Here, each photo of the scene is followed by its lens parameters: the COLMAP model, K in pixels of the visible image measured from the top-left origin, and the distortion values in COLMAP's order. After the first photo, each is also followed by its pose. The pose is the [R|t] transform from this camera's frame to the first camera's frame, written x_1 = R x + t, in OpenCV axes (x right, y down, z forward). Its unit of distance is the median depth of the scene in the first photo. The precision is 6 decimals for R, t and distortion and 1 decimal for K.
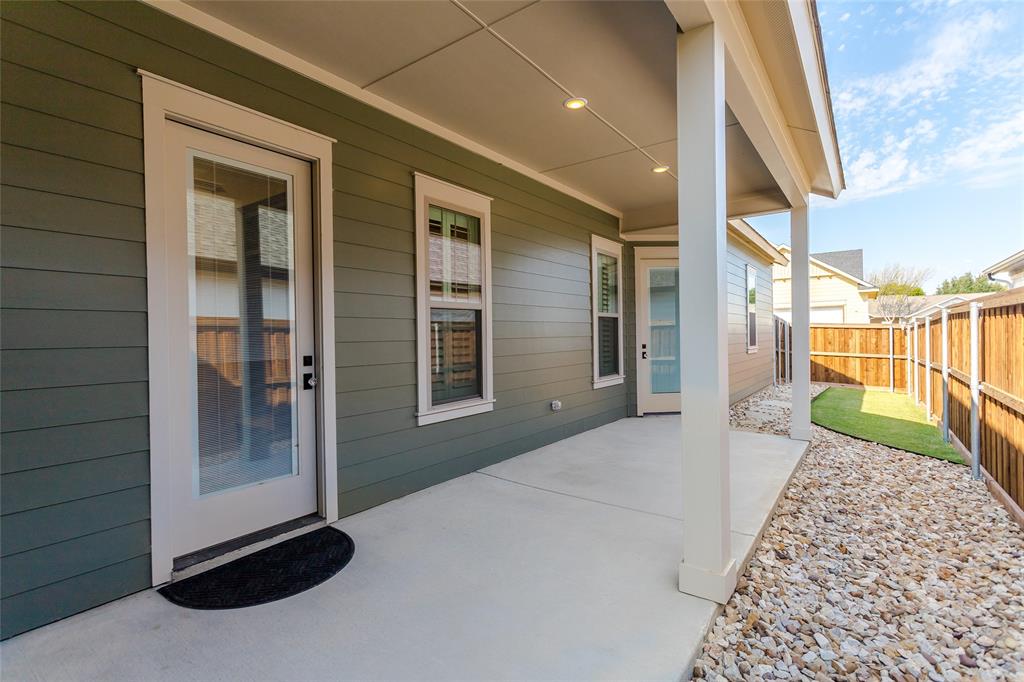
lens RADIAL K [[489.0, 0, 515.1], [0, 489.0, 341.2], [0, 0, 1]] dist [-0.000859, 0.000293]
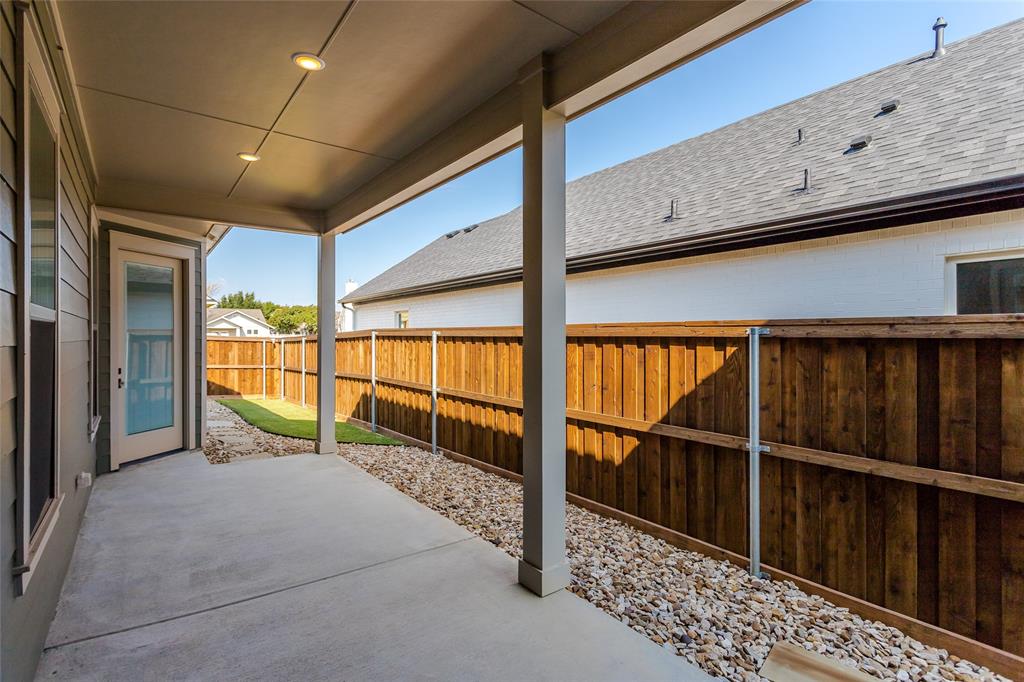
lens RADIAL K [[489.0, 0, 512.1], [0, 489.0, 338.7], [0, 0, 1]] dist [-0.000859, 0.000293]
pose [[0.286739, 0.013684, 0.957911, -0.142228], [0.005673, 0.999856, -0.015982, -0.012131], [-0.957992, 0.010017, 0.286620, 0.136088]]
